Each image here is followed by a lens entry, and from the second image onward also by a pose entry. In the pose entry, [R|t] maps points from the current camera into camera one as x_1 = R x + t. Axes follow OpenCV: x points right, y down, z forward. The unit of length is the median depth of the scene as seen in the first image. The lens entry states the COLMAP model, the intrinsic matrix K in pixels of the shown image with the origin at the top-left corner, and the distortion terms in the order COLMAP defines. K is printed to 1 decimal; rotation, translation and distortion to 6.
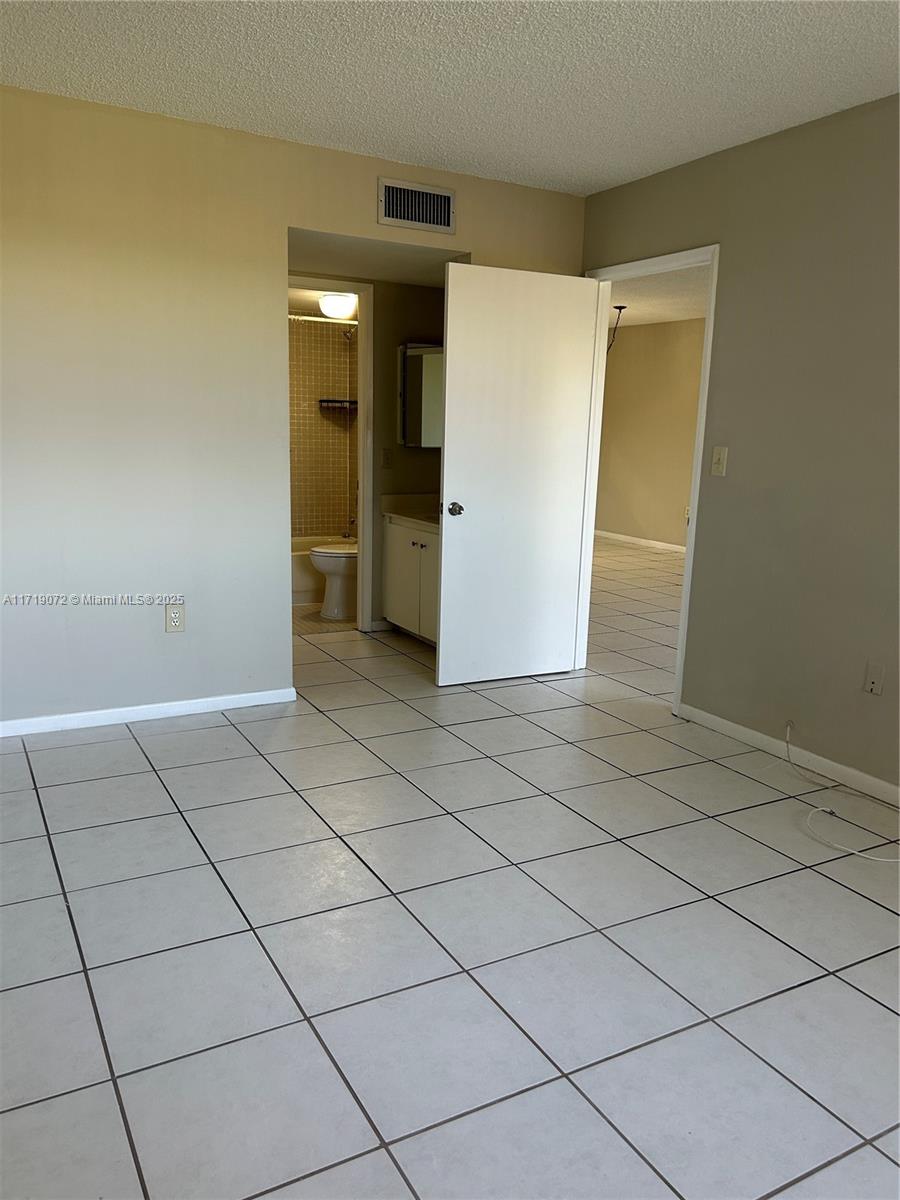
lens RADIAL K [[892.1, 0, 452.8], [0, 892.1, 628.2], [0, 0, 1]] dist [0.045969, -0.055561]
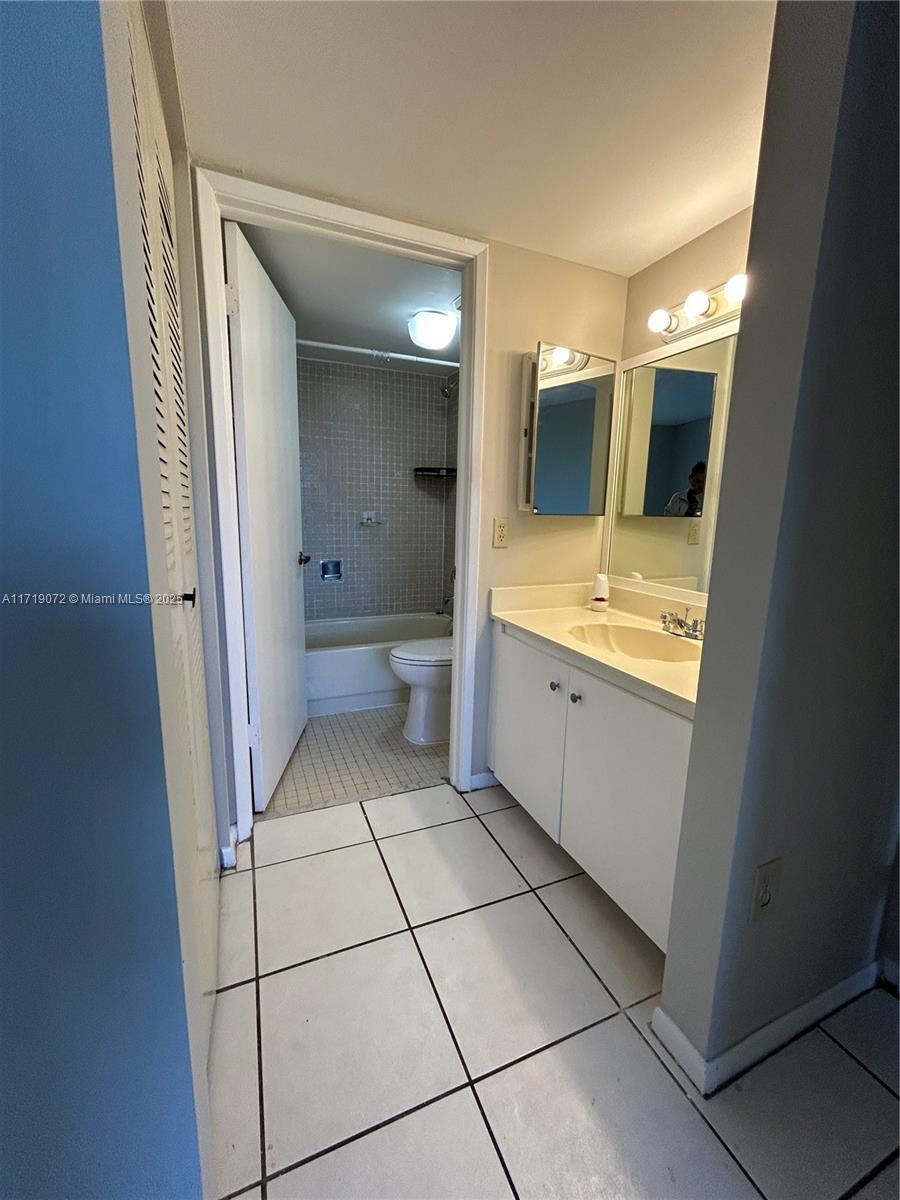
lens RADIAL K [[486.5, 0, 450.0], [0, 486.5, 600.0], [0, 0, 1]] dist [-0.000073, 0.000330]
pose [[0.994020, 0.014904, -0.108178, -0.056430], [-0.019687, 0.998869, -0.043283, -0.099434], [0.107411, 0.045154, 0.993189, 0.515235]]
